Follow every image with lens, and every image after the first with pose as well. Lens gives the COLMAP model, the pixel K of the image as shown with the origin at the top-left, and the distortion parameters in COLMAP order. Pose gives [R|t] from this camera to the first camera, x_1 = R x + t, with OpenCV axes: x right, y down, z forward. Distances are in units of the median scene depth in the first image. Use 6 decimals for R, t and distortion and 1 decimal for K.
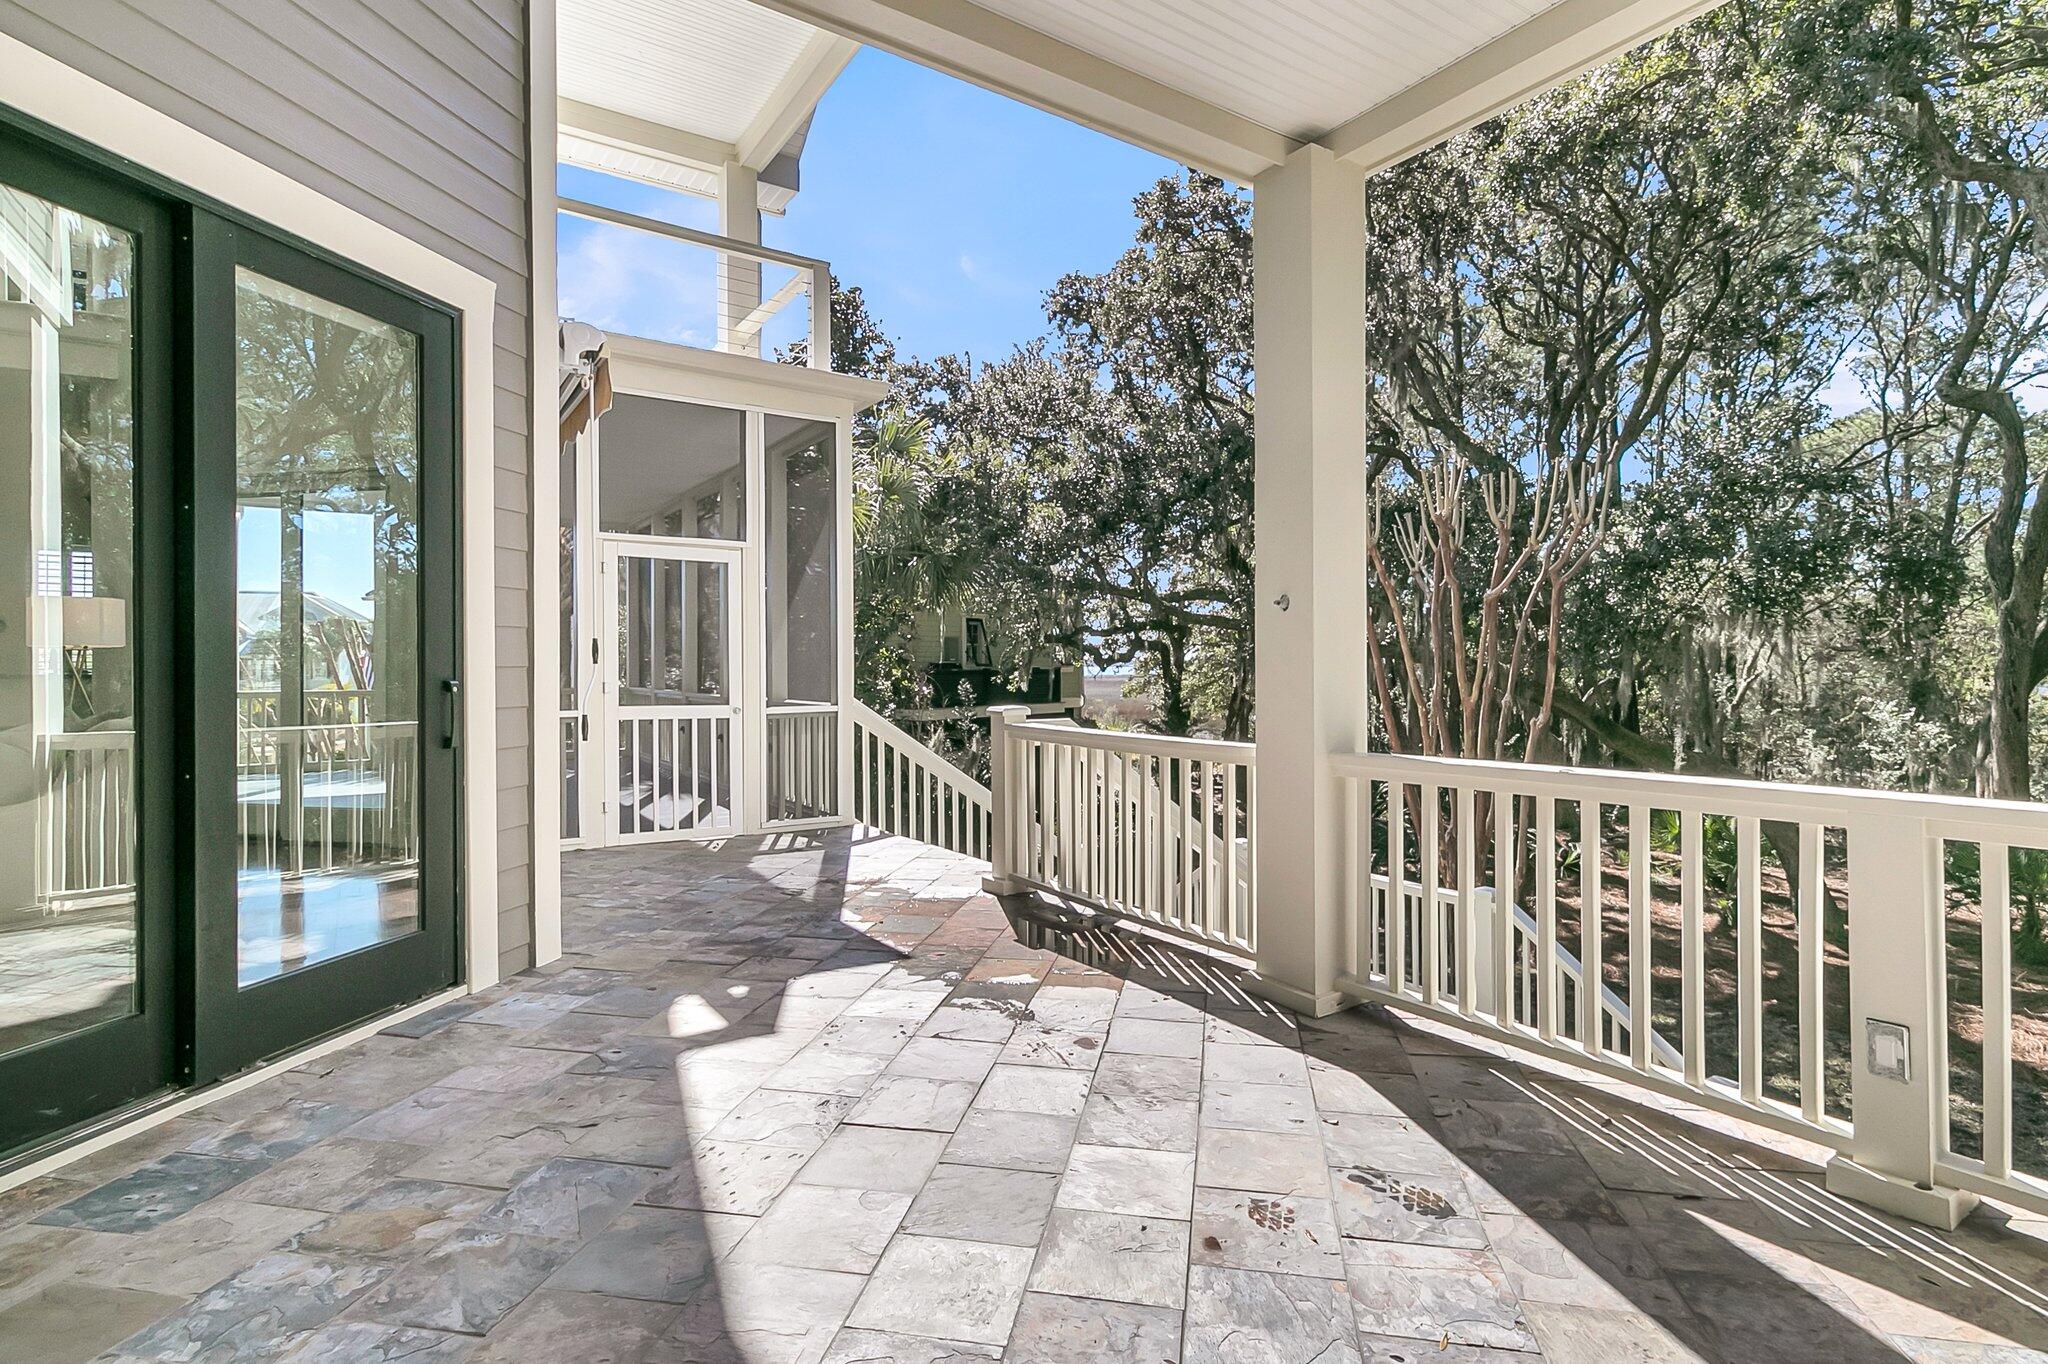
lens RADIAL K [[977.9, 0, 1031.2], [0, 977.9, 672.8], [0, 0, 1]] dist [0.000715, -0.000313]
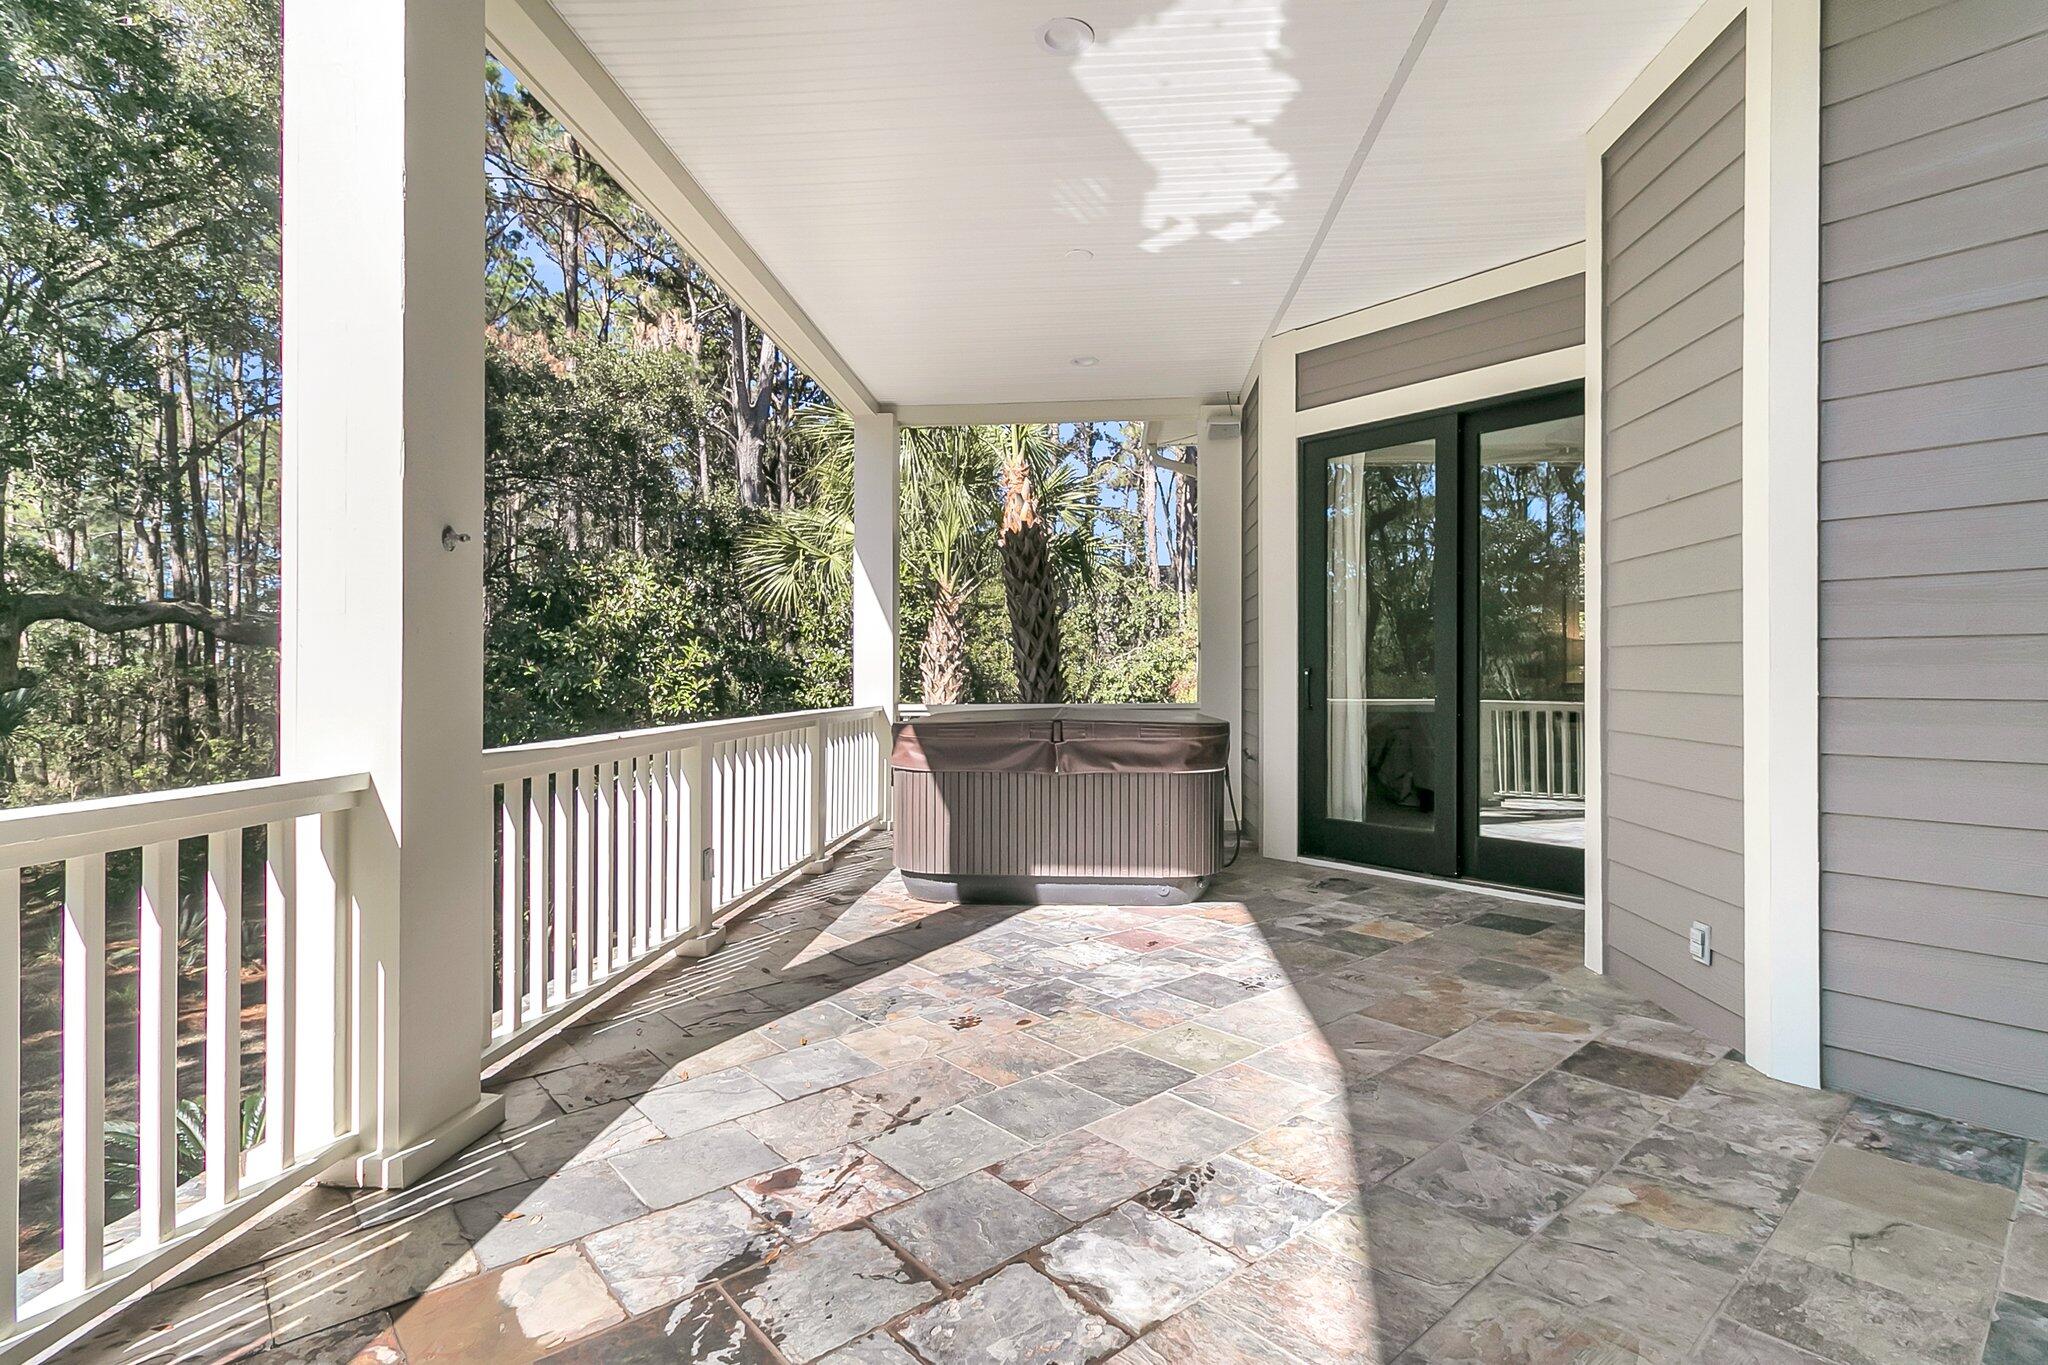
lens RADIAL K [[977.9, 0, 1031.2], [0, 977.9, 673.3], [0, 0, 1]] dist [0.000715, -0.000313]
pose [[-0.784454, 0.005726, 0.620161, -0.645800], [0.005344, 0.999983, -0.002473, 0.032819], [-0.620164, 0.001374, -0.784471, 1.817650]]
